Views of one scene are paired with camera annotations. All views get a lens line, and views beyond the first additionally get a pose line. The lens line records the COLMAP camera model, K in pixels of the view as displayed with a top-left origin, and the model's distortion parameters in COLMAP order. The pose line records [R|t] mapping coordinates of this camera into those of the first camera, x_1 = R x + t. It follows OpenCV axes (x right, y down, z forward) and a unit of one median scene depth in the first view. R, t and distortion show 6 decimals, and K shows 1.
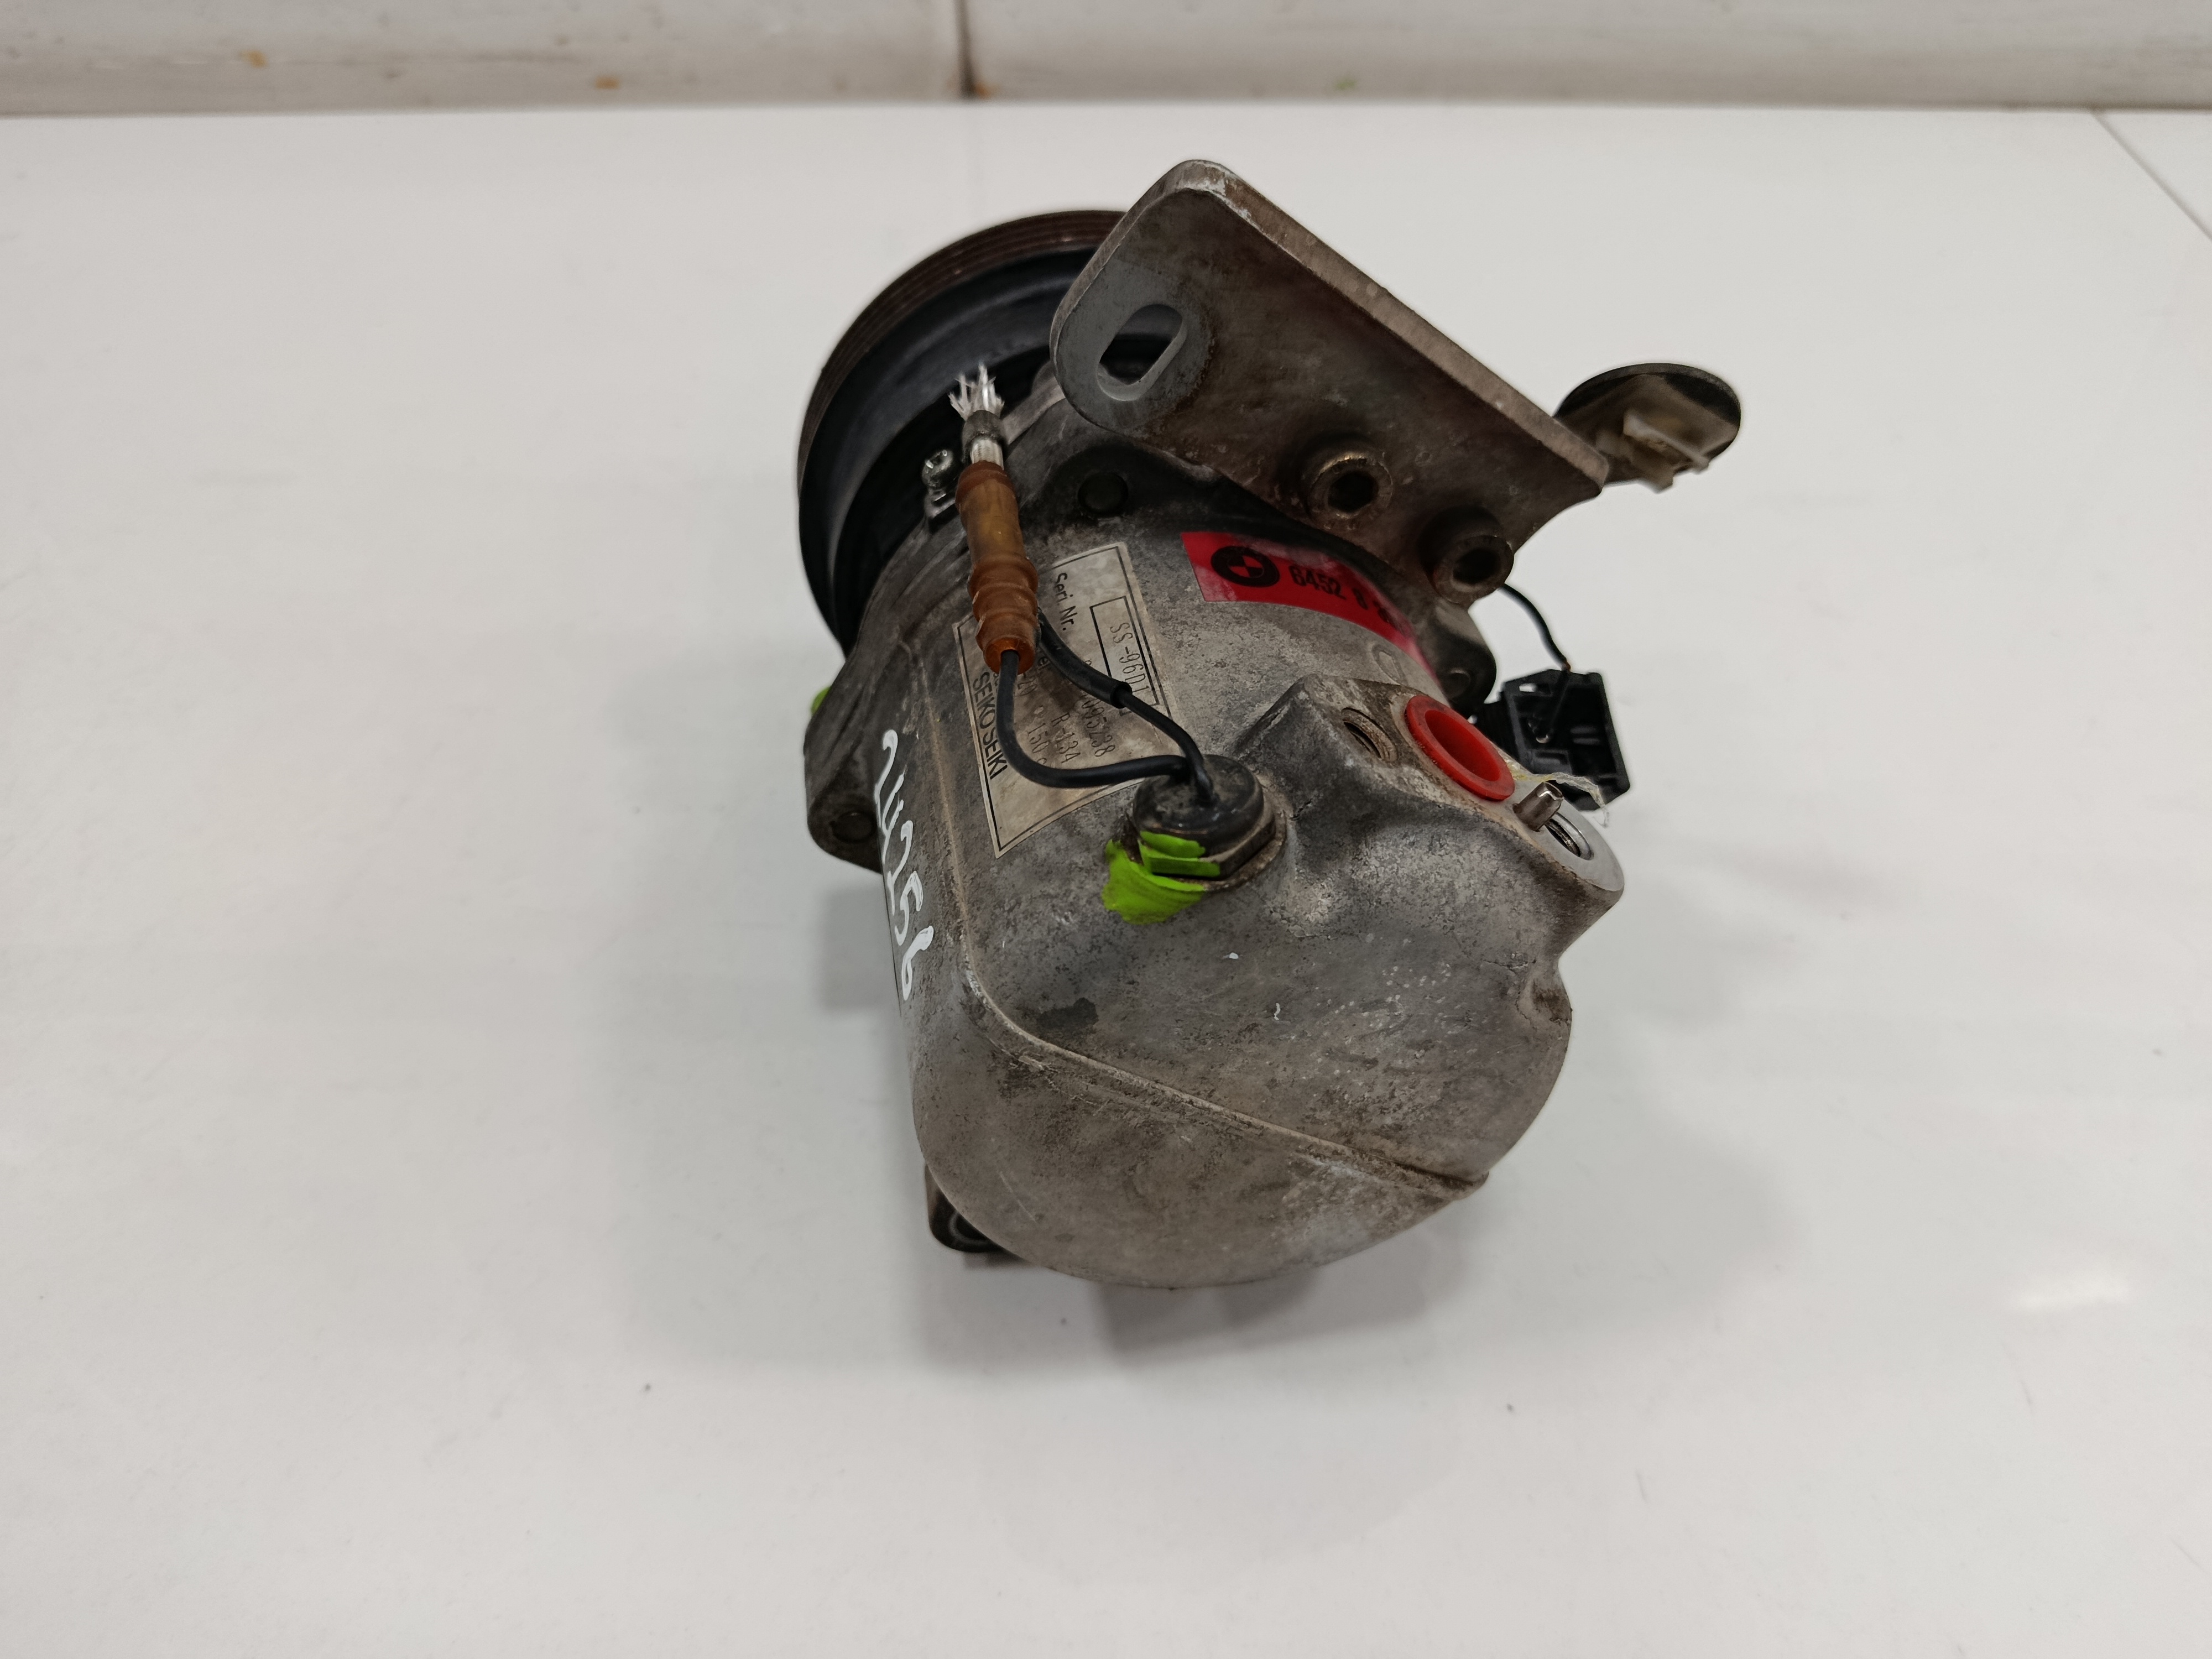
lens RADIAL K [[1576.5, 0, 1104.0], [0, 1576.5, 817.6], [0, 0, 1]] dist [0.044675, -0.056515]
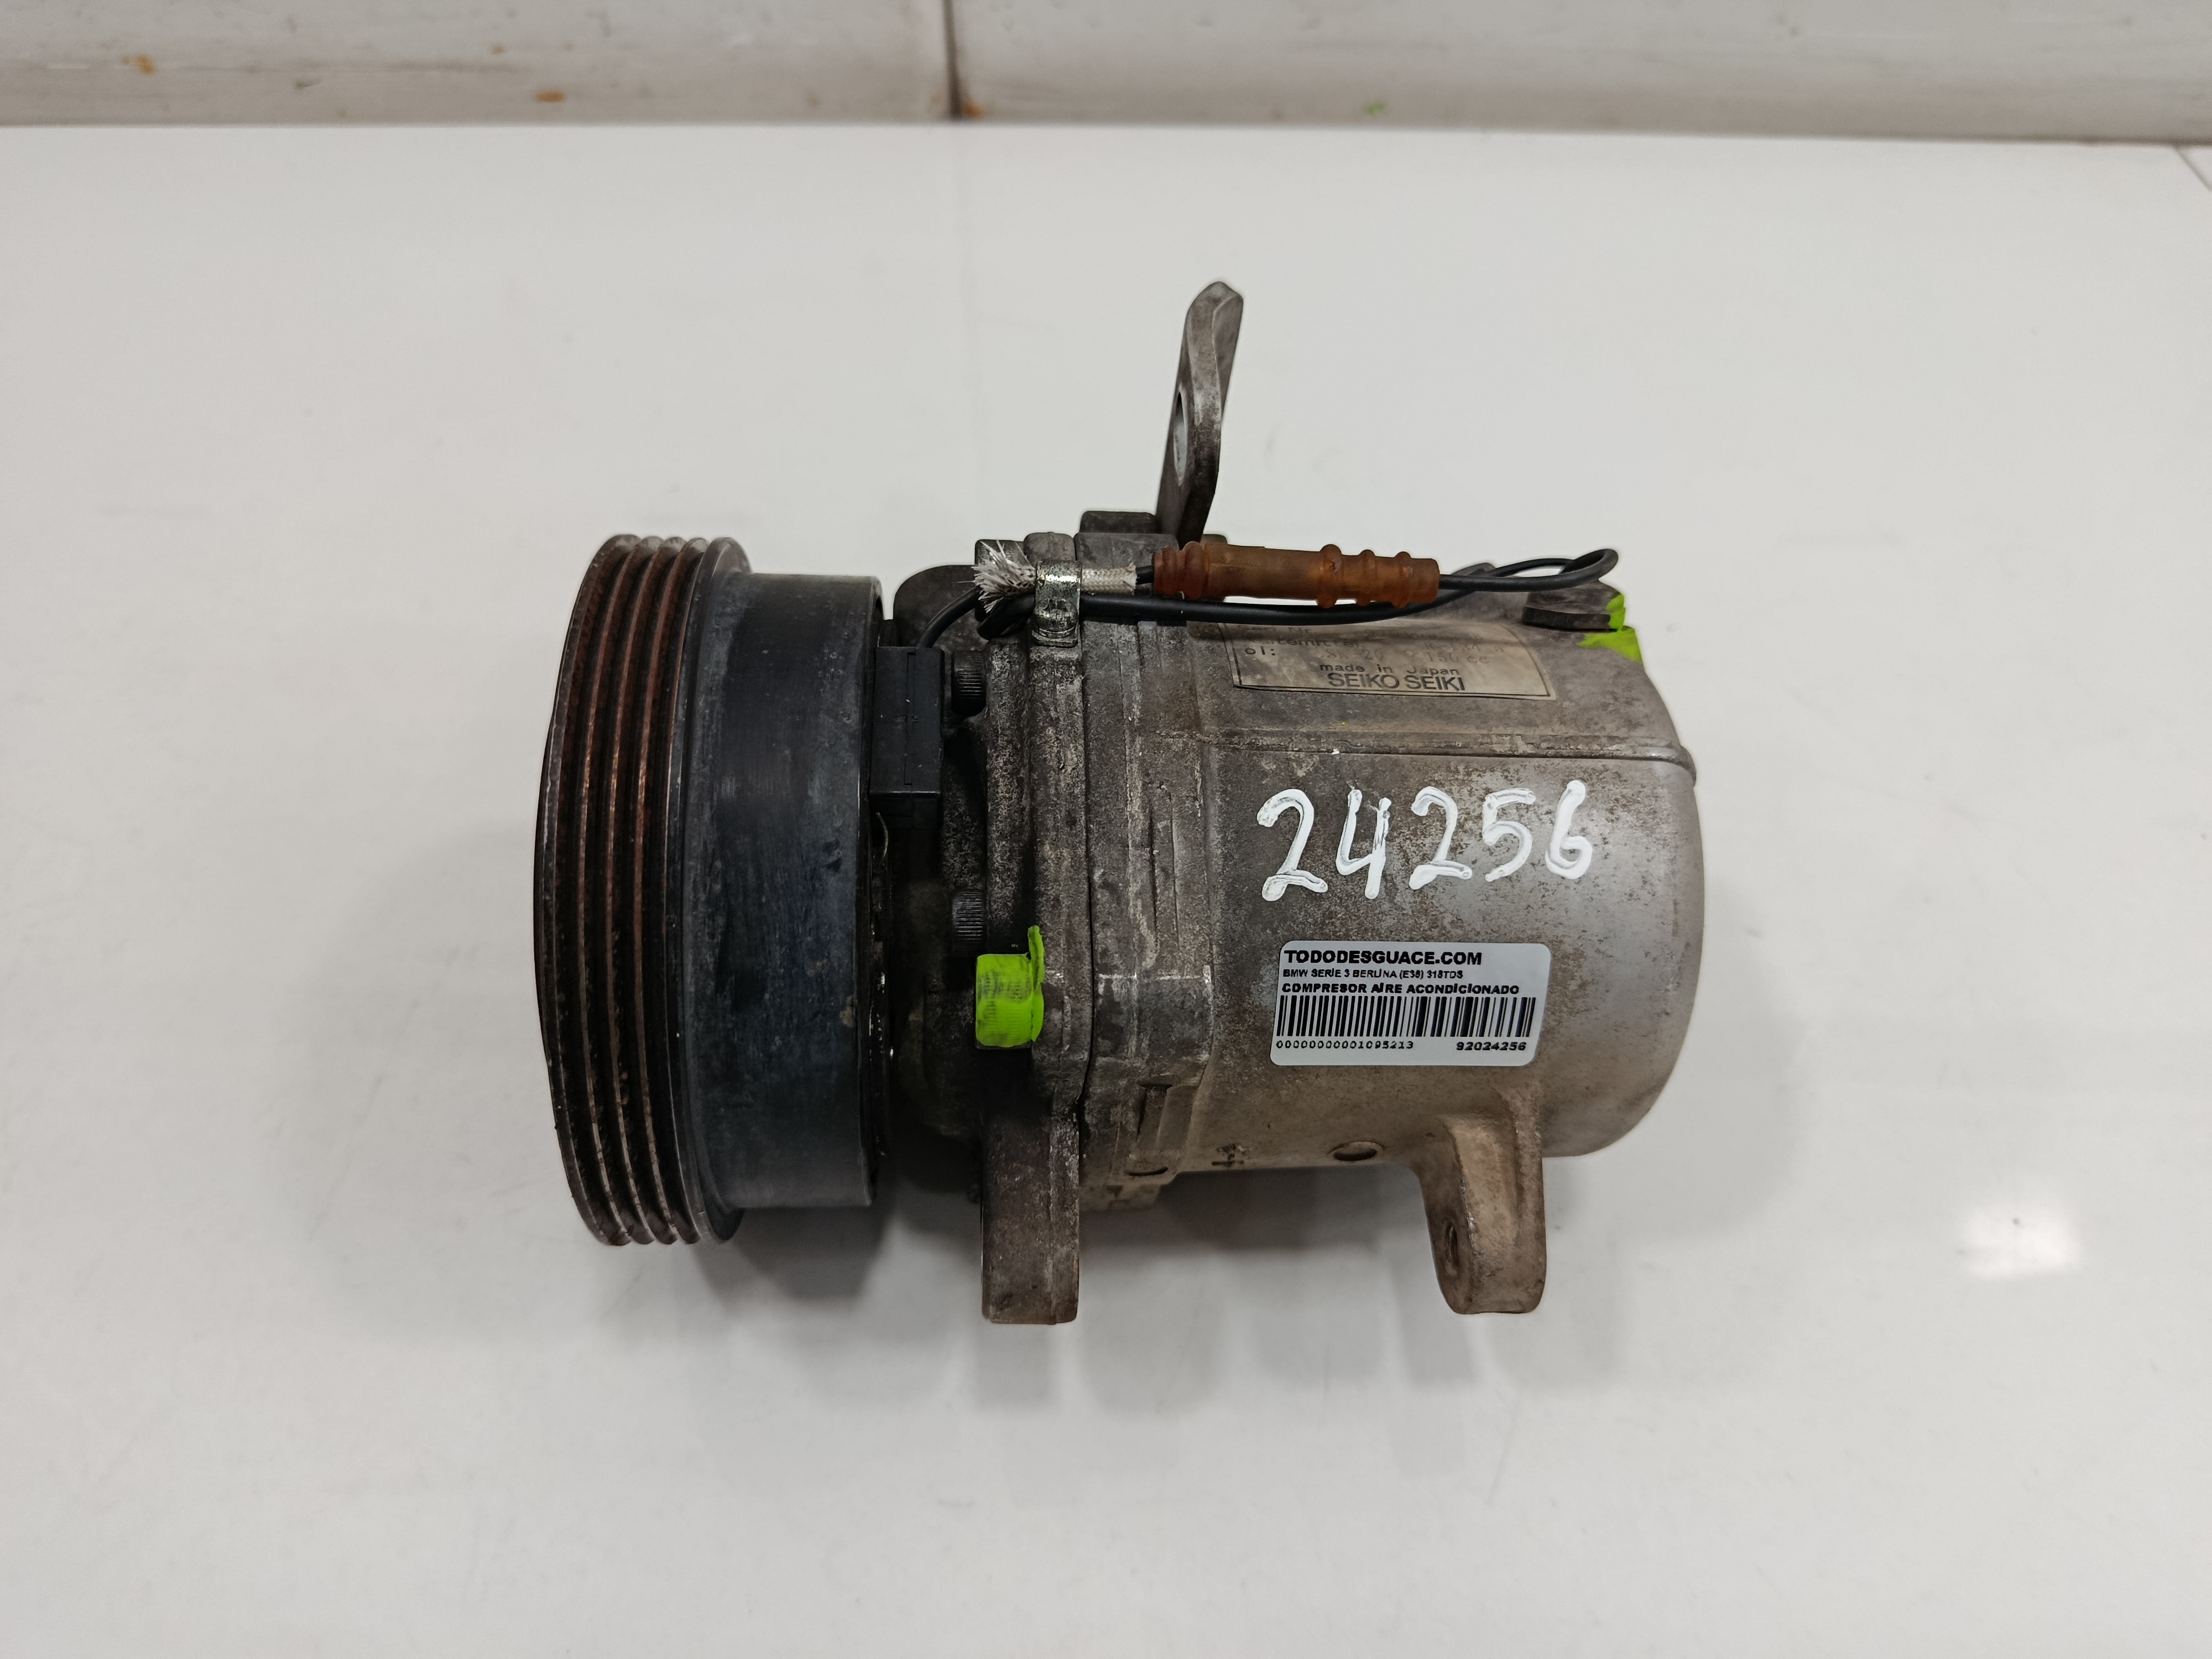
lens RADIAL K [[1530.1, 0, 1099.4], [0, 1530.1, 821.5], [0, 0, 1]] dist [0.079681, -0.079150]
pose [[0.999048, -0.013511, 0.041478, -0.047281], [0.010076, 0.996586, 0.081940, -0.128294], [-0.042443, -0.081444, 0.995774, 0.084208]]
